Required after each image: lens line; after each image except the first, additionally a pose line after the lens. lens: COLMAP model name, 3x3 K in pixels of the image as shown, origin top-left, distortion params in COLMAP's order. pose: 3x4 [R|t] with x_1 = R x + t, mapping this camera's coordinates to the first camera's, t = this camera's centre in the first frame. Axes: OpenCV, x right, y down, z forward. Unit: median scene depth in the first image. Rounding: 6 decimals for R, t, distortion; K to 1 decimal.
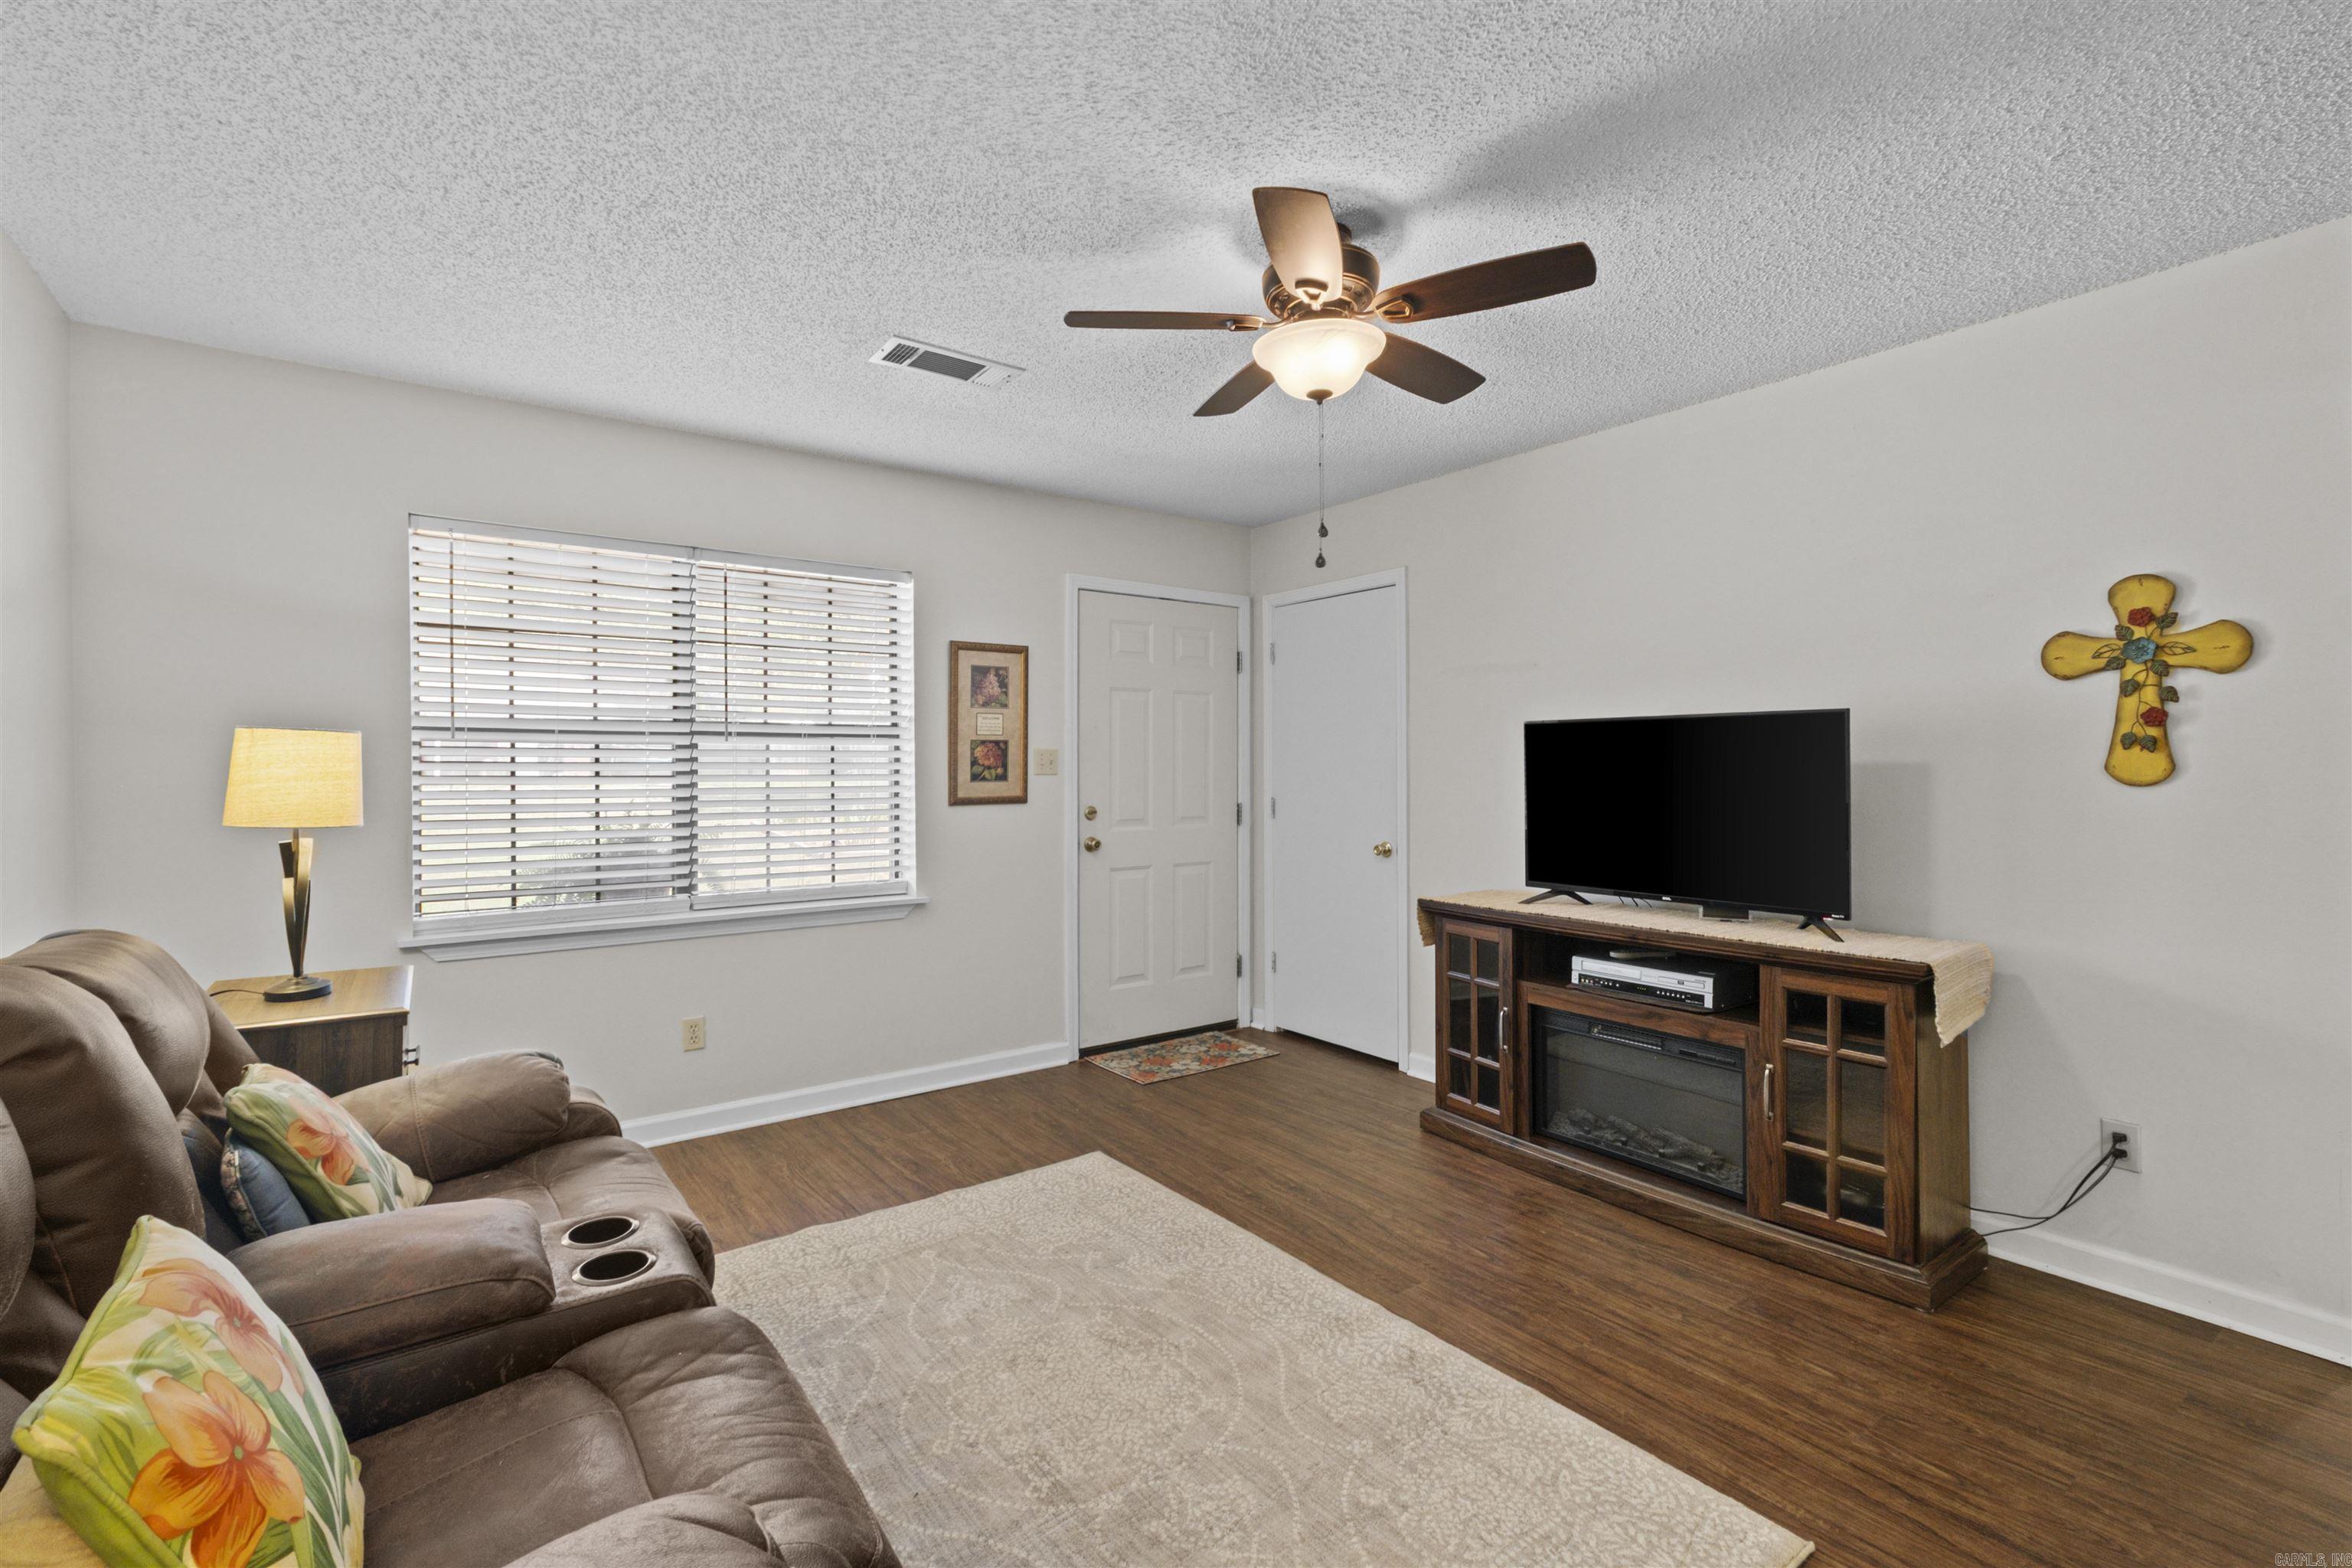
lens RADIAL K [[1022.4, 0, 1168.5], [0, 1022.4, 765.1], [0, 0, 1]] dist [0.005619, 0.000666]
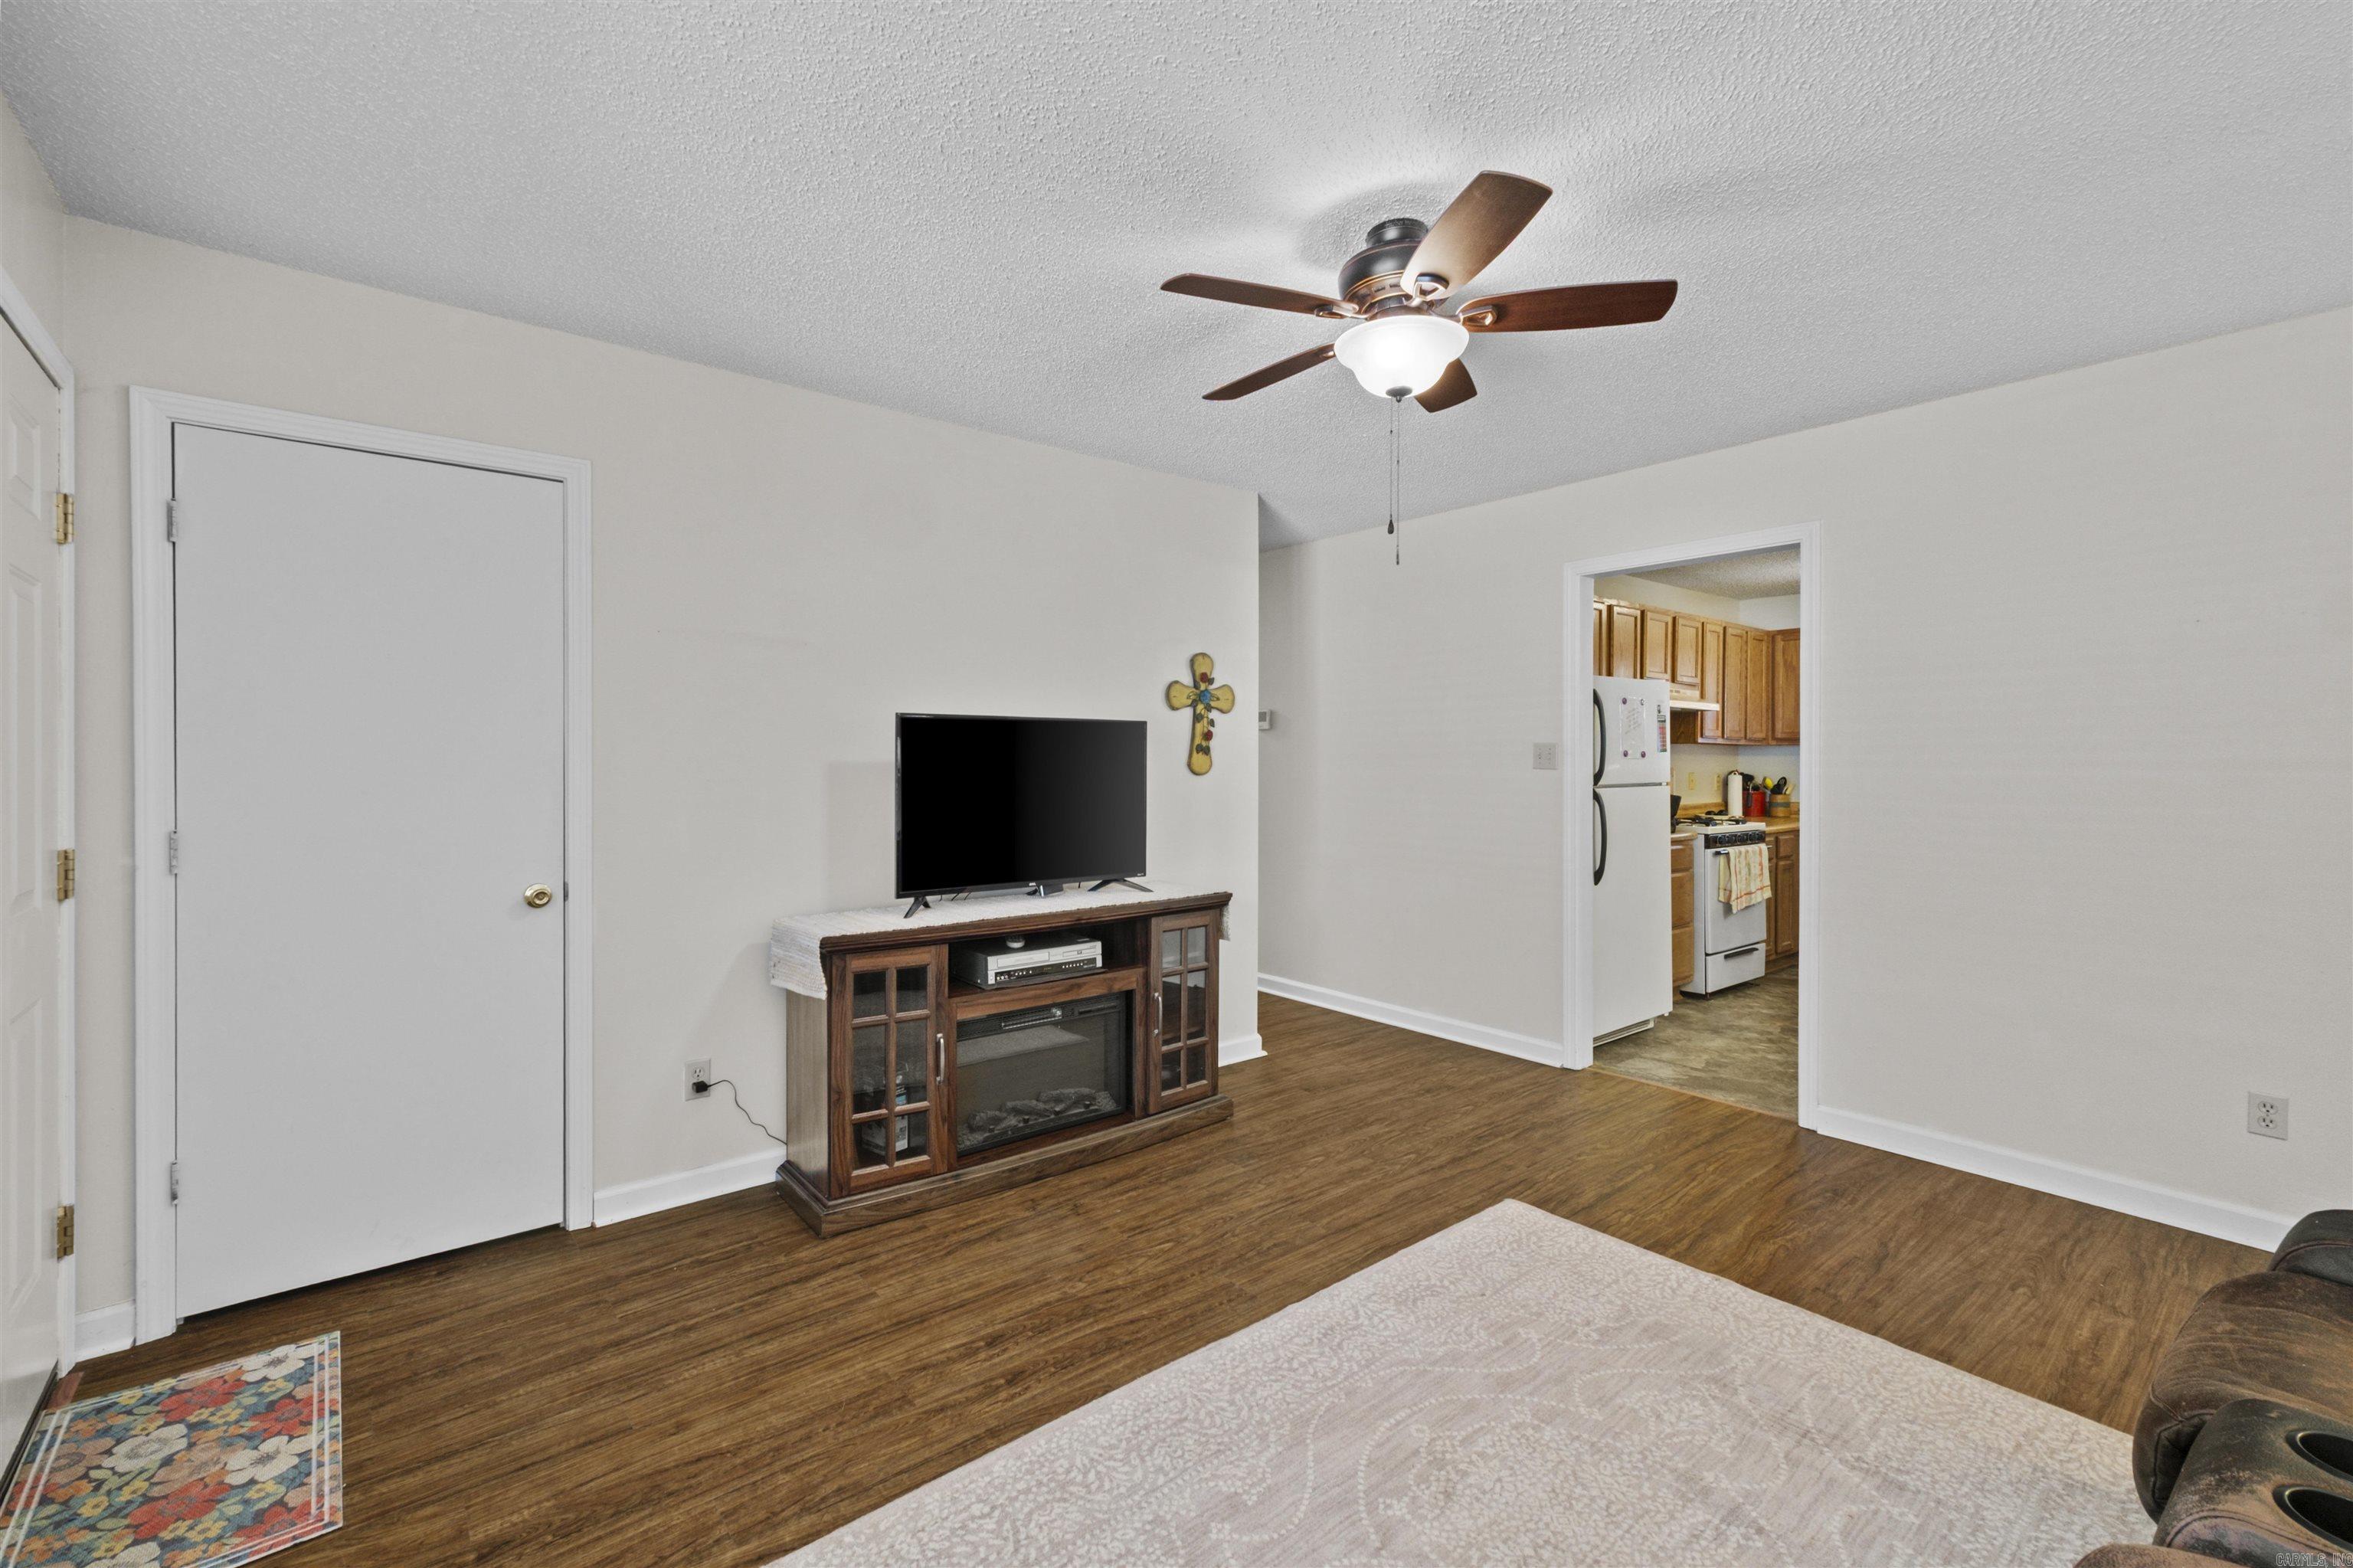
lens RADIAL K [[1022.9, 0, 1135.5], [0, 1022.9, 760.3], [0, 0, 1]] dist [0.005619, 0.000666]
pose [[-0.039864, -0.002839, 0.999201, -0.607260], [-0.006058, 0.999978, 0.002600, -0.006077], [-0.999187, -0.005949, -0.039880, 0.921055]]
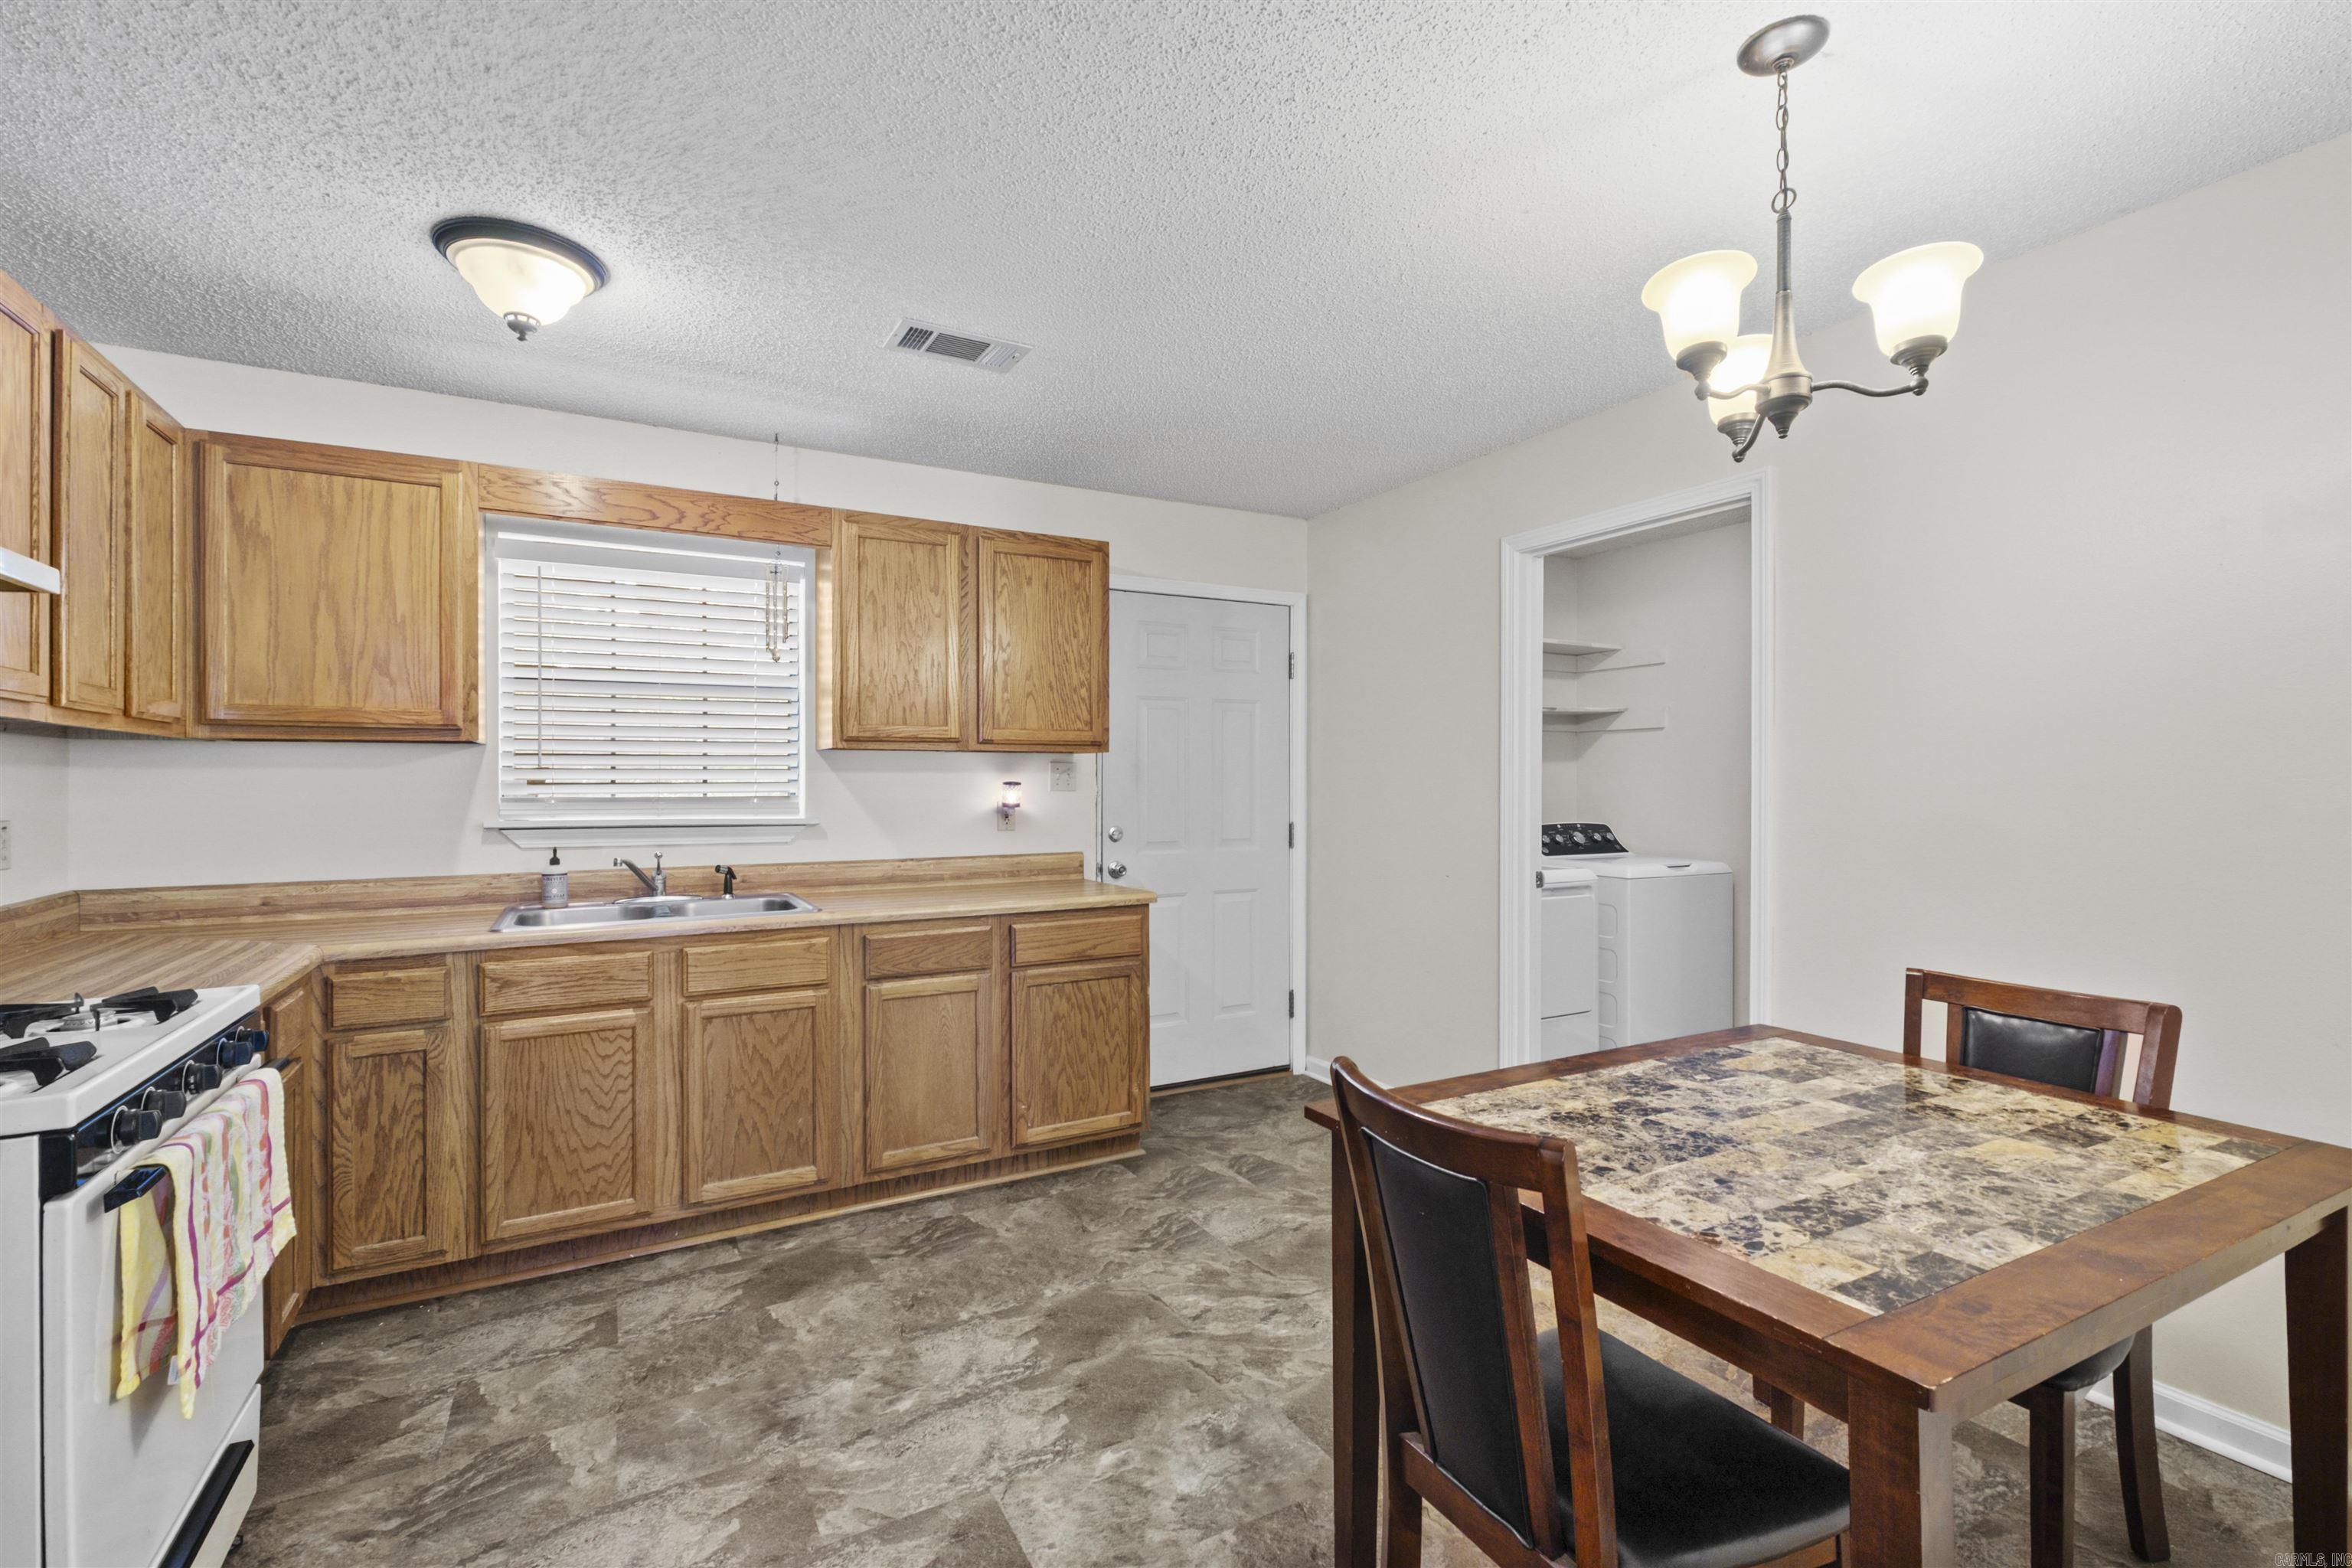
lens RADIAL K [[1022.4, 0, 1164.1], [0, 1022.4, 783.1], [0, 0, 1]] dist [0.005619, 0.000666]
pose [[-0.990957, -0.000386, 0.134176, 0.653979], [-0.000609, 0.999999, -0.001621, -0.007365], [-0.134175, -0.001688, -0.990956, 0.178780]]
